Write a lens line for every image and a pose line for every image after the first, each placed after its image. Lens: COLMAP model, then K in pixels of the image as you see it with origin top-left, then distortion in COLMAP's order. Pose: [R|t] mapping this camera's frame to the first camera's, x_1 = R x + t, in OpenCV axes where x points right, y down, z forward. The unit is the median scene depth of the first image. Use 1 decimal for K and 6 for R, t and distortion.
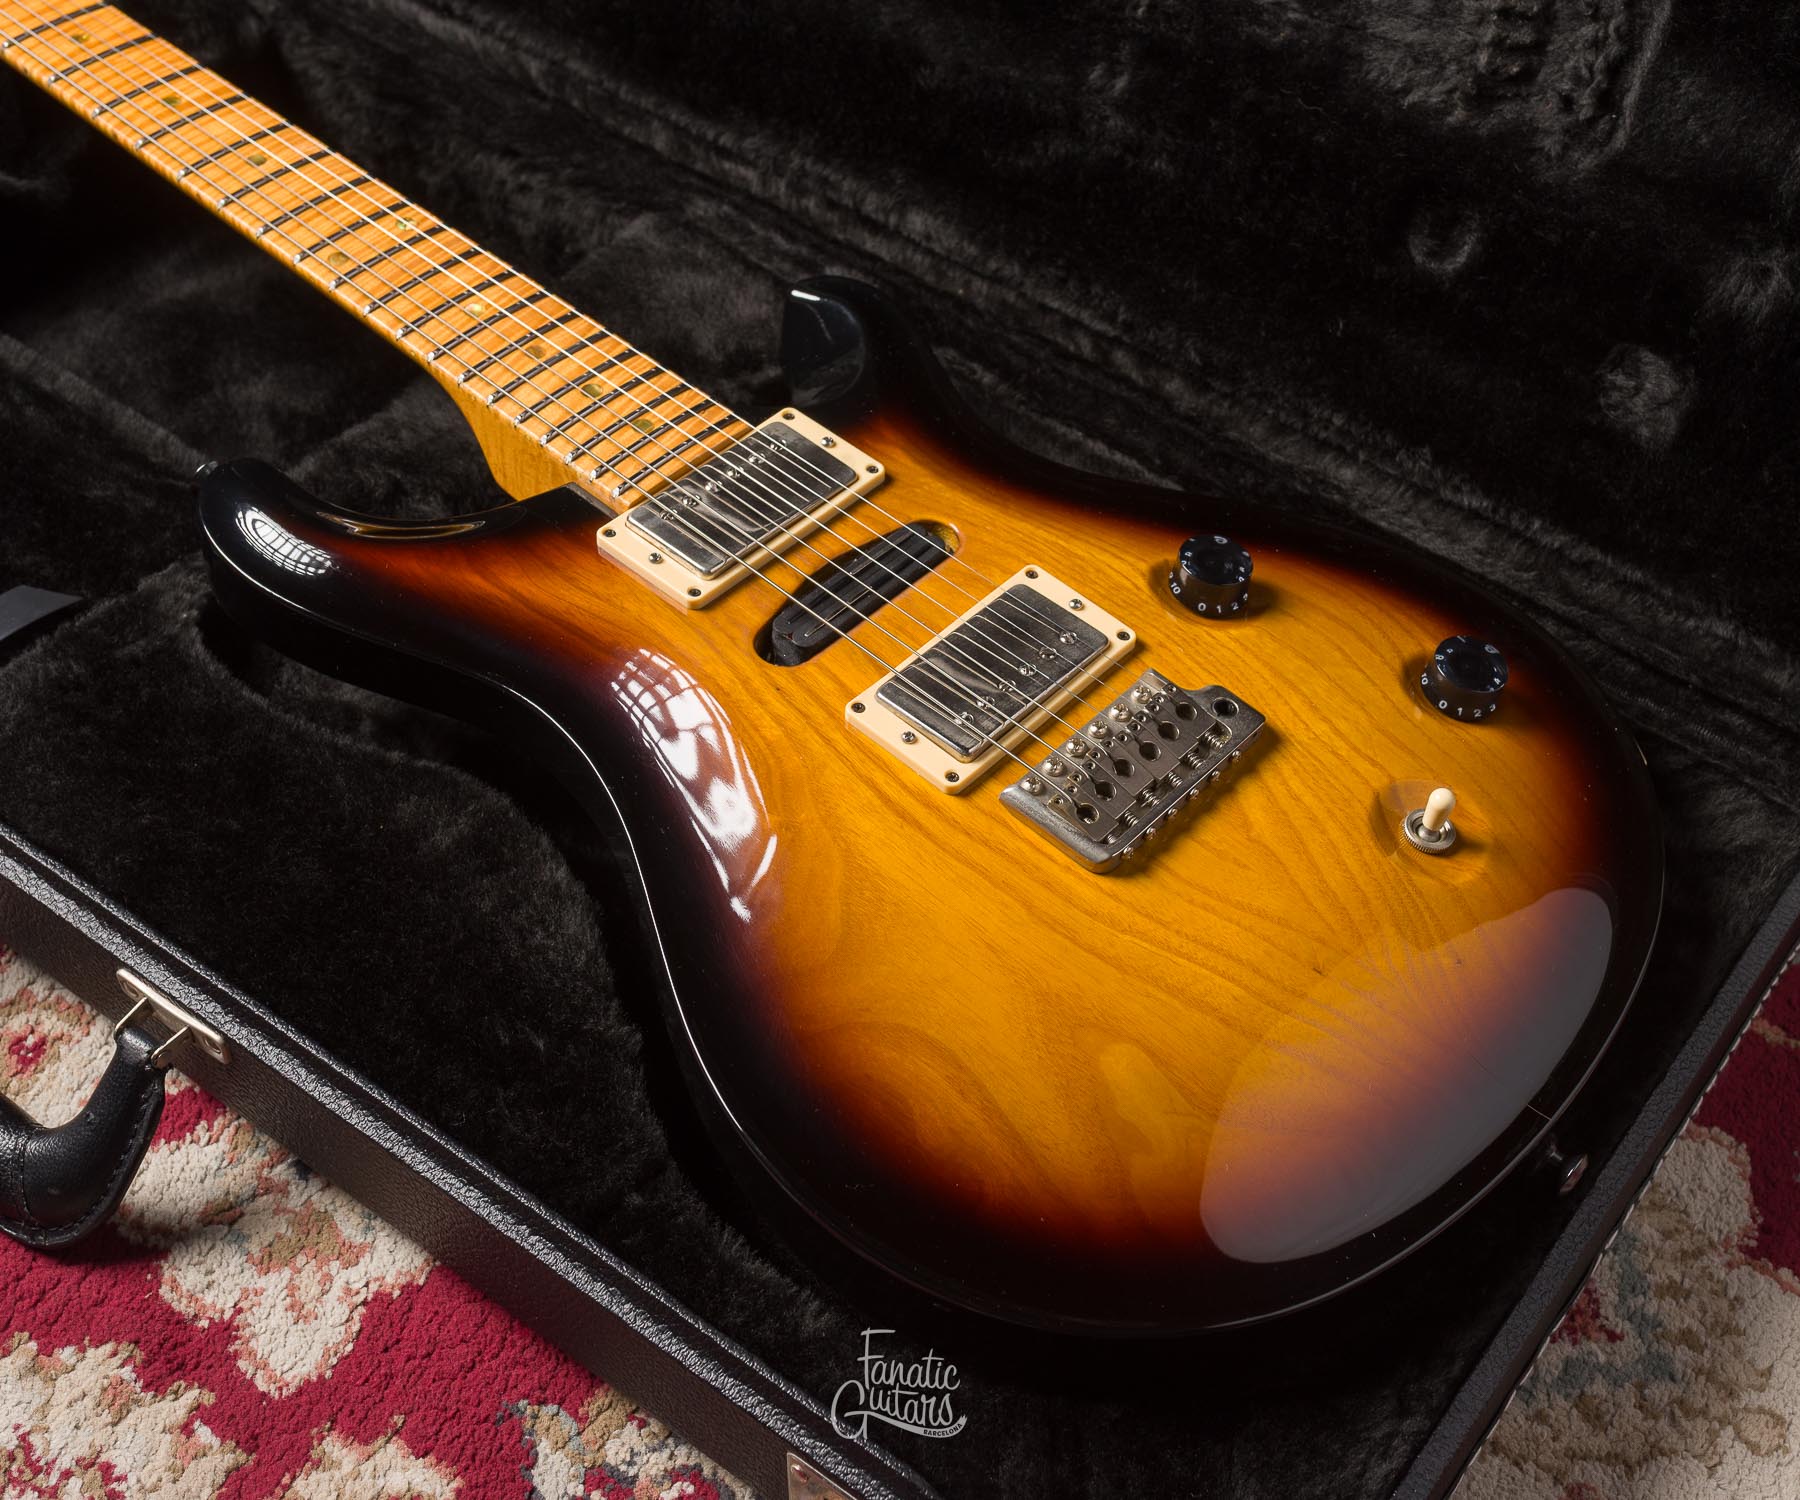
lens RADIAL K [[2497.0, 0, 1047.0], [0, 2497.0, 733.4], [0, 0, 1]] dist [0.000502, 0.000000]
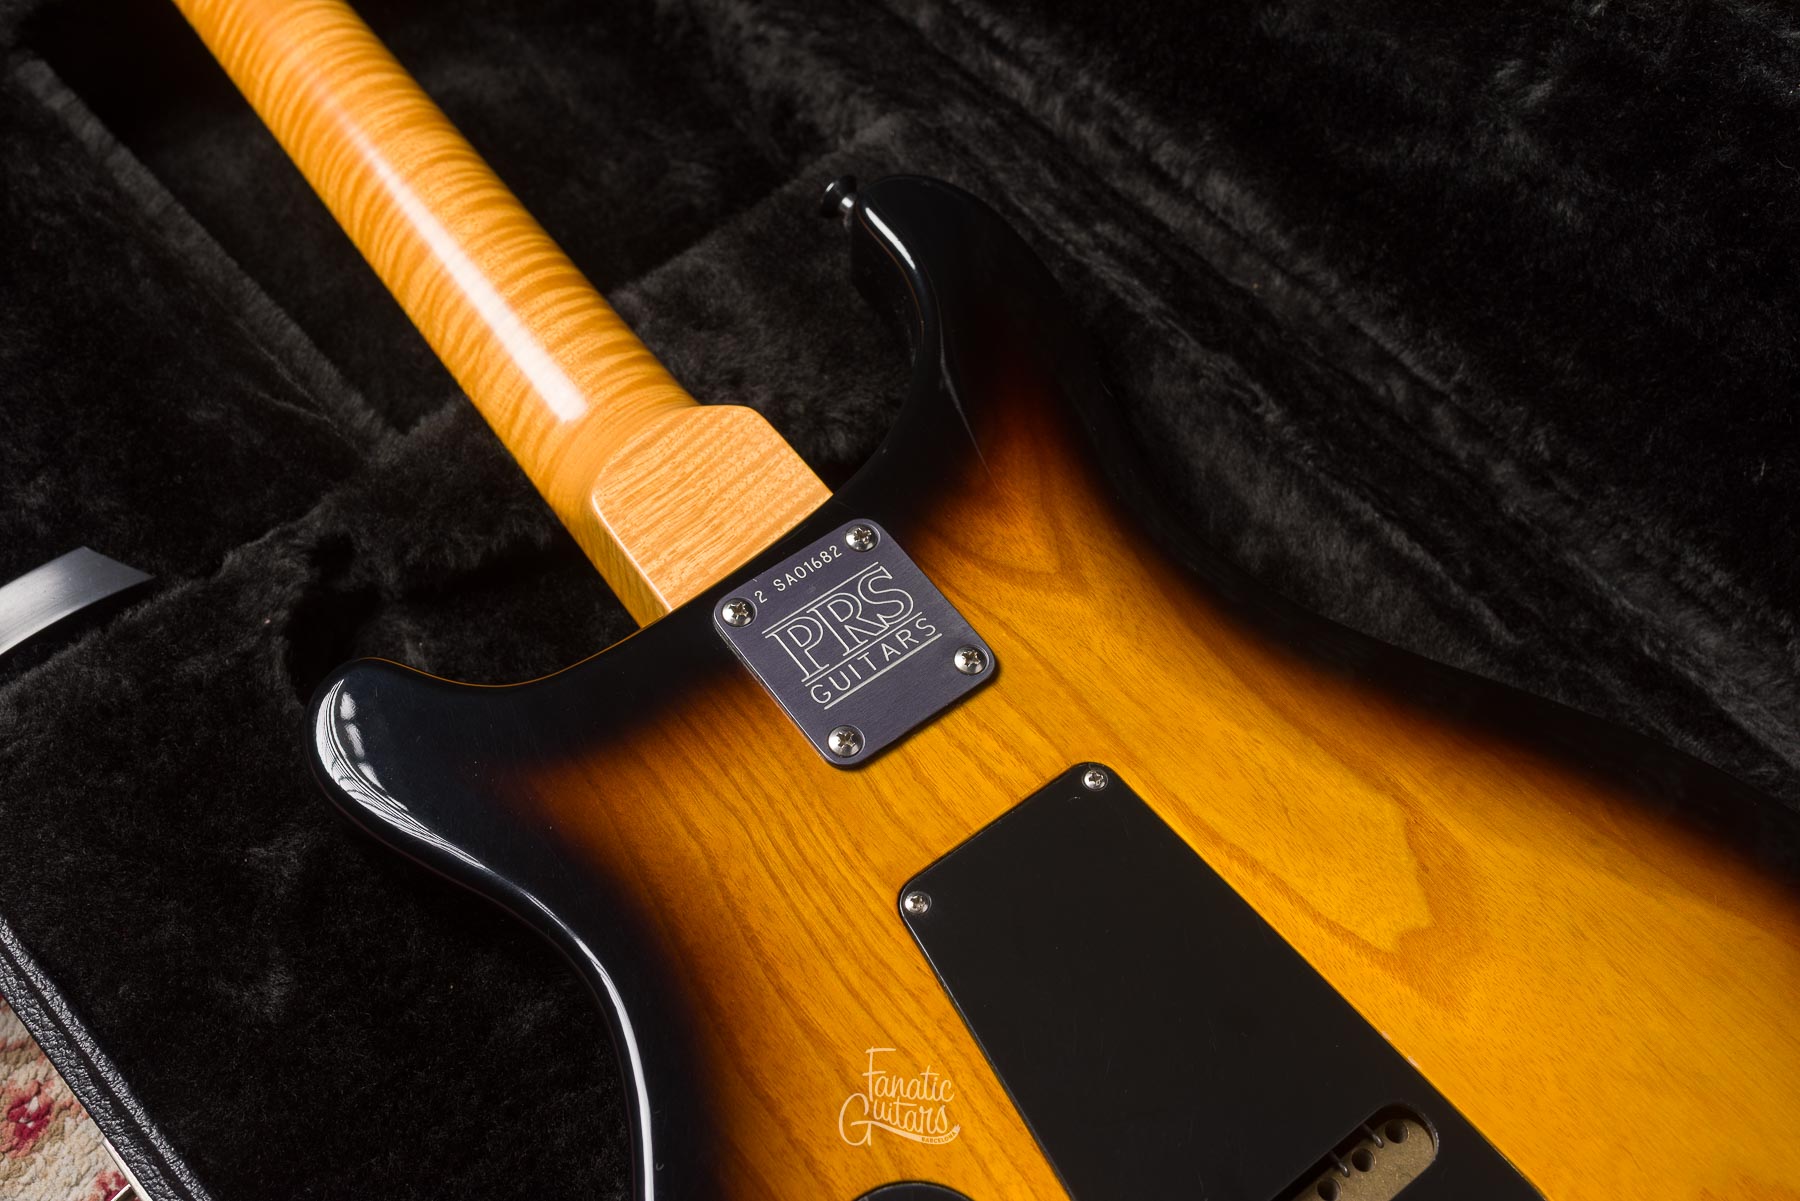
lens RADIAL K [[1811.3, 0, 893.7], [0, 1811.3, 591.3], [0, 0, 1]] dist [0.004142, 0.000000]
pose [[0.979899, 0.181765, -0.082222, -0.100864], [-0.162076, 0.965644, 0.203132, -0.218487], [0.116320, -0.185723, 0.975693, 0.462644]]
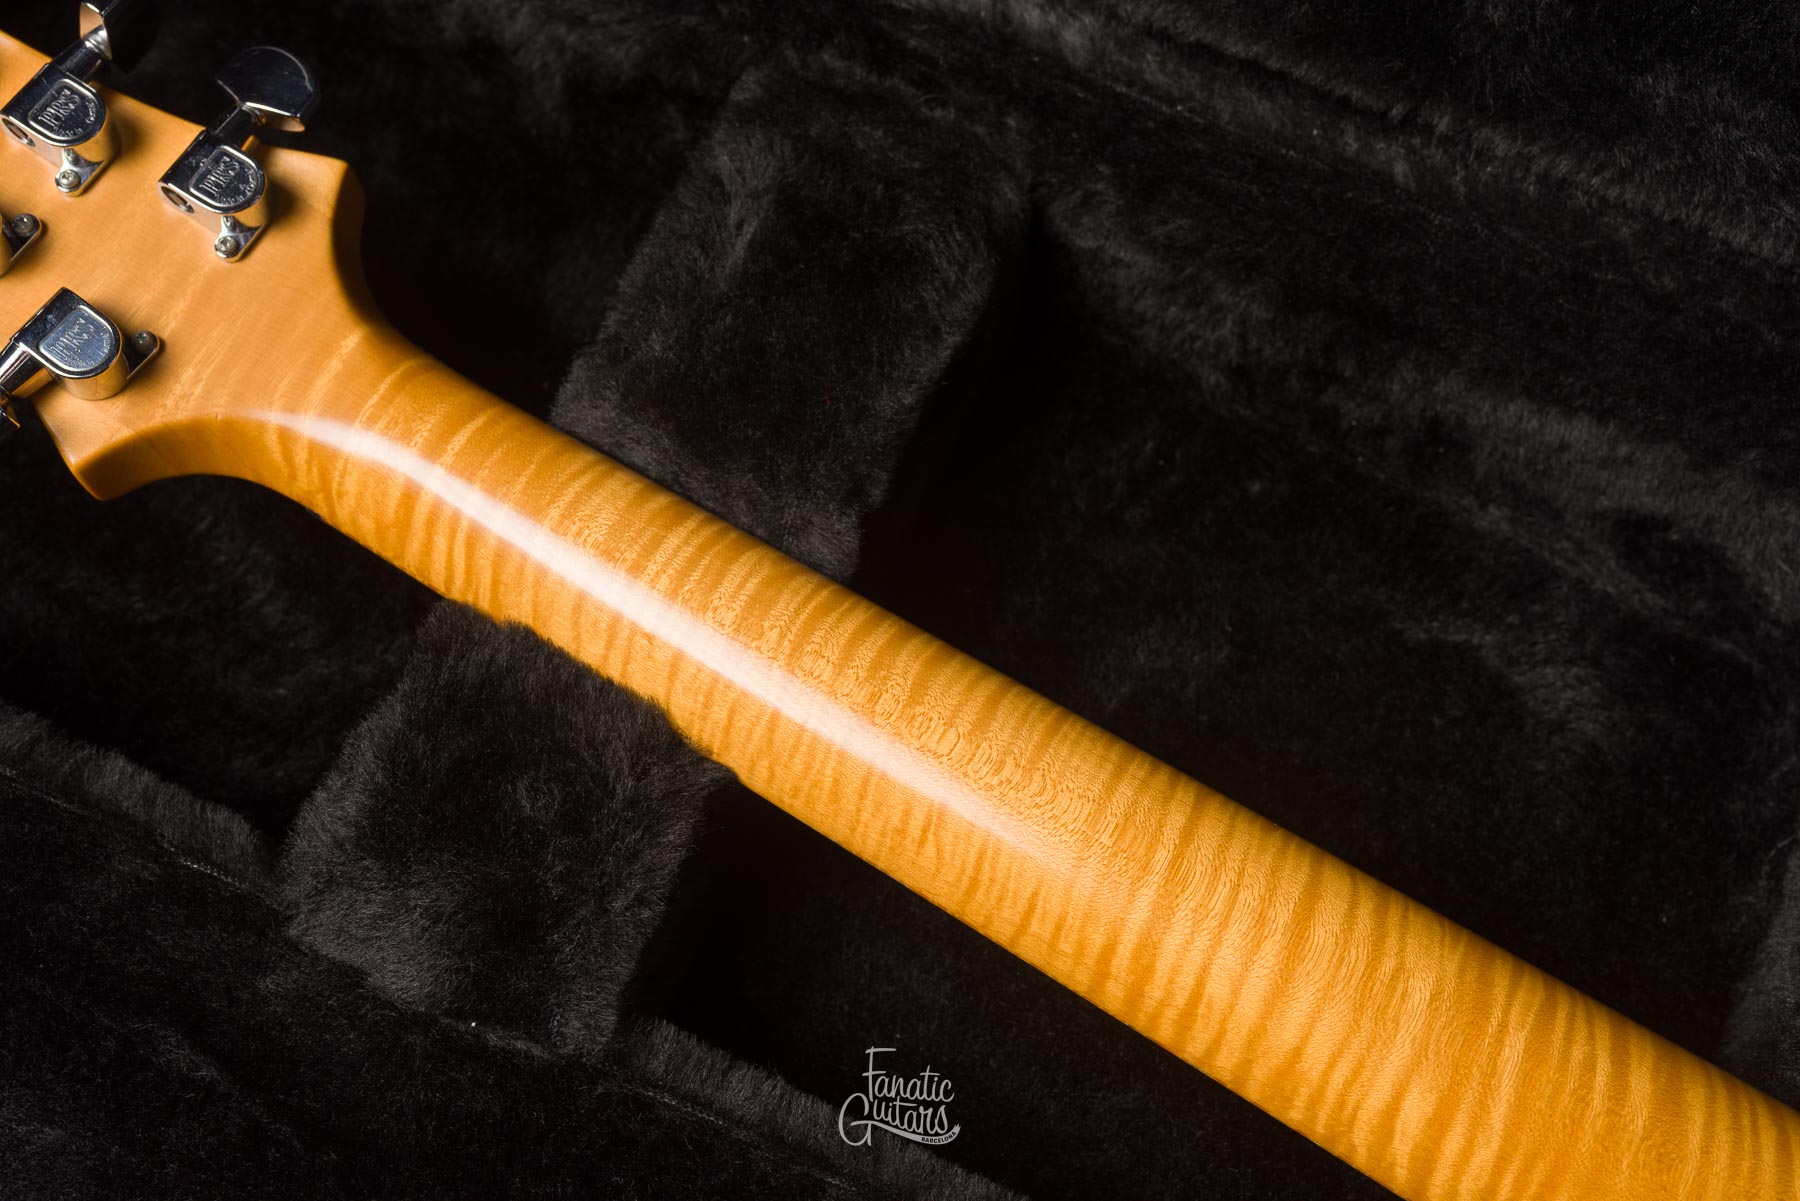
lens RADIAL K [[1811.3, 0, 887.1], [0, 1811.3, 594.2], [0, 0, 1]] dist [0.004142, 0.000000]
pose [[0.983583, -0.180040, 0.012262, -0.485064], [0.163432, 0.917542, 0.362502, -0.466102], [-0.076515, -0.354546, 0.931902, 0.824754]]
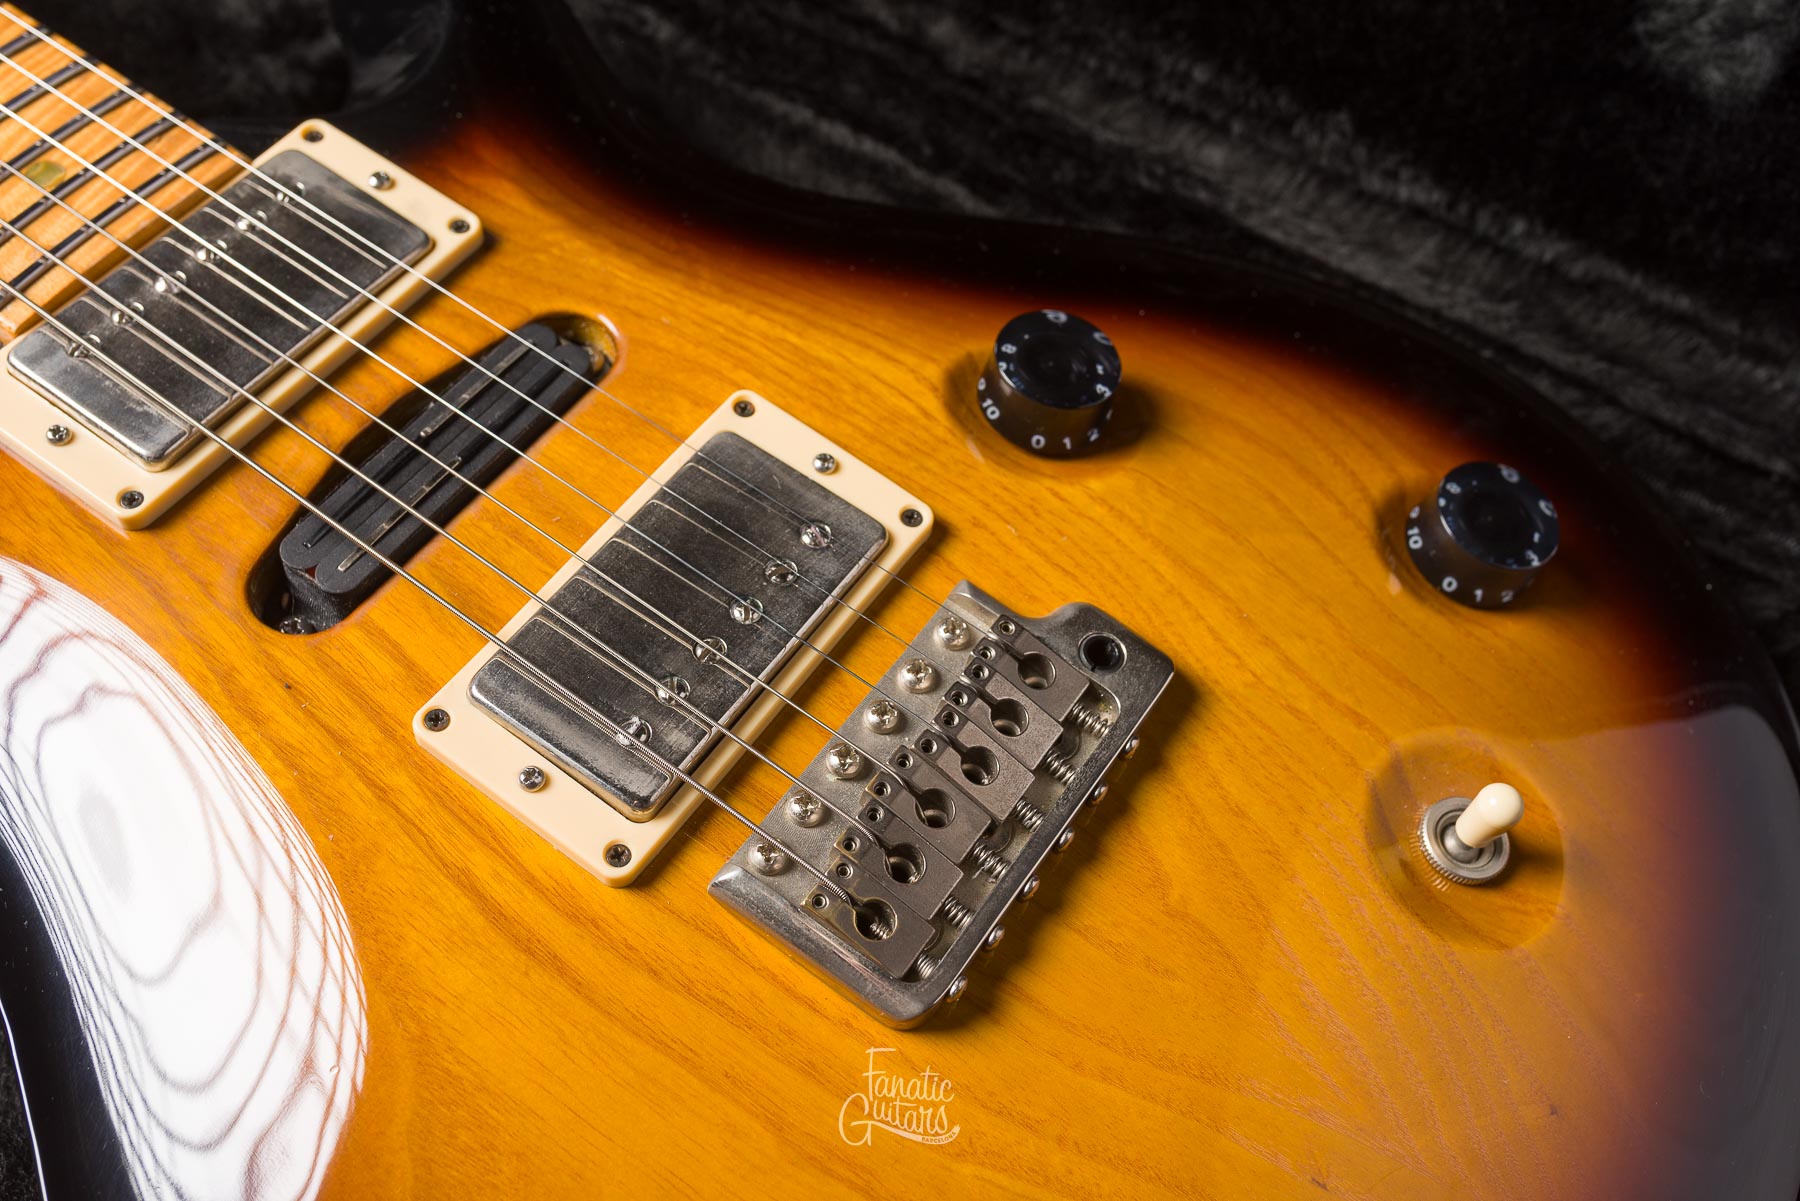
lens RADIAL K [[1811.3, 0, 897.8], [0, 1811.3, 610.7], [0, 0, 1]] dist [0.004142, 0.000000]
pose [[0.996677, -0.069839, 0.041924, 0.008400], [0.060045, 0.977701, 0.201236, -0.098695], [-0.055043, -0.198050, 0.978645, 0.572256]]
